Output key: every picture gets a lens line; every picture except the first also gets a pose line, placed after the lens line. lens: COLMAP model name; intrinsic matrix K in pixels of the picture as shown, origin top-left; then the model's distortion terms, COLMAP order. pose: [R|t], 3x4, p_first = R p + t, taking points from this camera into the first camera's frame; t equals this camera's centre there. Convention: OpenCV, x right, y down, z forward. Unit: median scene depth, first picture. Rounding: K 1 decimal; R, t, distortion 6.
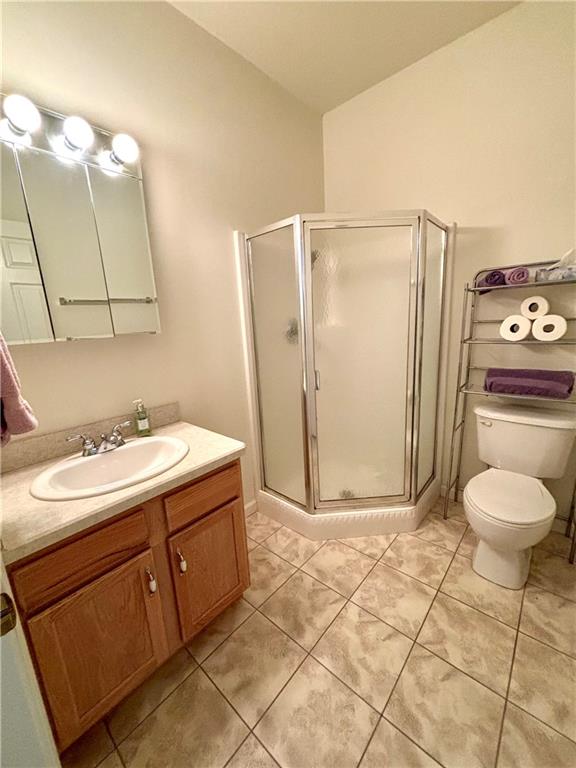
lens RADIAL K [[309.2, 0, 293.8], [0, 309.2, 385.0], [0, 0, 1]] dist [-0.002661, -0.000615]
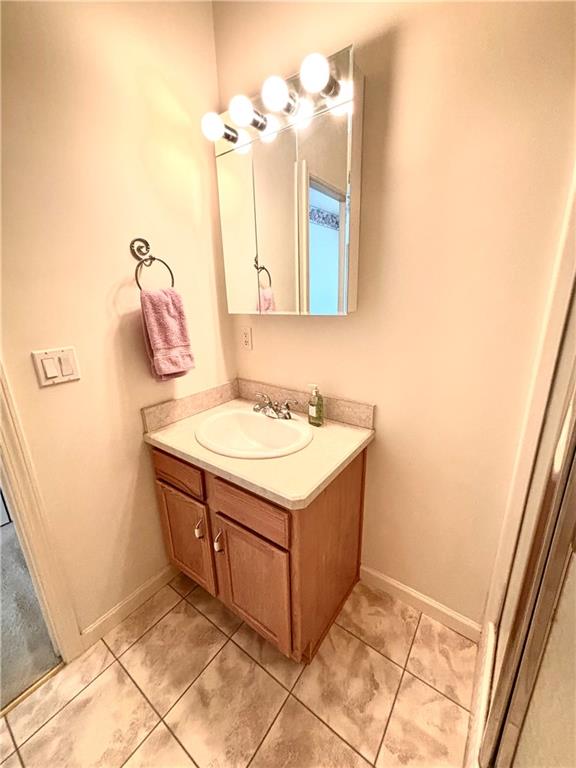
lens RADIAL K [[309.2, 0, 291.0], [0, 309.2, 384.3], [0, 0, 1]] dist [-0.002661, -0.000615]
pose [[0.077027, 0.320657, -0.944058, 0.367503], [-0.192423, 0.933851, 0.301490, -0.218319], [0.978284, 0.158436, 0.133633, 0.813599]]
